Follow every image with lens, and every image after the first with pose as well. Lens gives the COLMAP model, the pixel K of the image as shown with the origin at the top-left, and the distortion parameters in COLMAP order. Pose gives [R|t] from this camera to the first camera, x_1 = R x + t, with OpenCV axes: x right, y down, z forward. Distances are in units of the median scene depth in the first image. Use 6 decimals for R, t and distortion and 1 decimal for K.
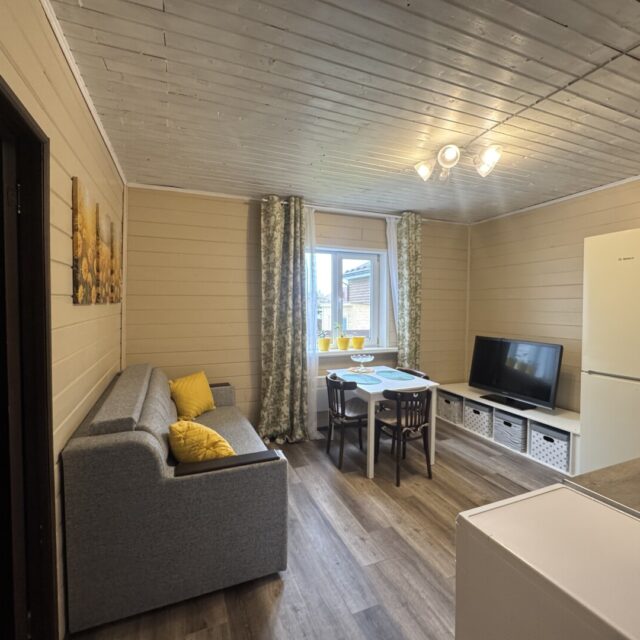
lens RADIAL K [[341.8, 0, 320.0], [0, 341.8, 320.0], [0, 0, 1]] dist [-0.000792, -0.001151]
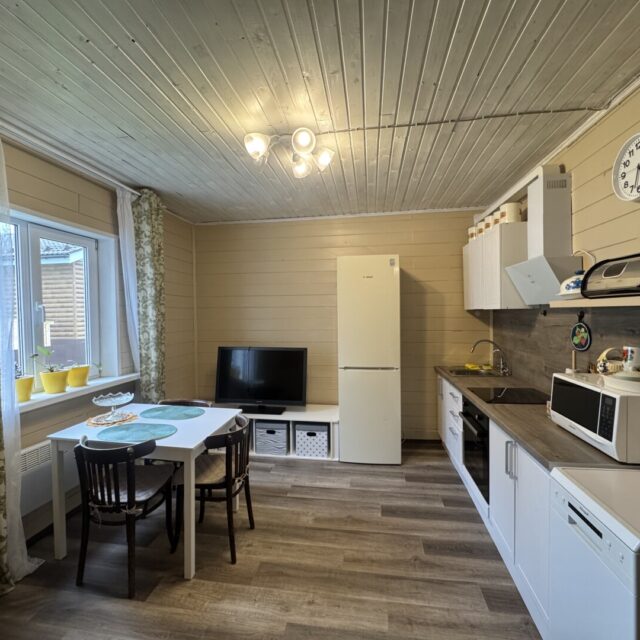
lens RADIAL K [[341.8, 0, 320.0], [0, 341.8, 320.0], [0, 0, 1]] dist [-0.000792, -0.001151]
pose [[0.514625, -0.026698, 0.856999, -0.234962], [0.046264, 0.998924, 0.003338, -0.020763], [-0.856166, 0.037931, 0.515307, 0.364524]]
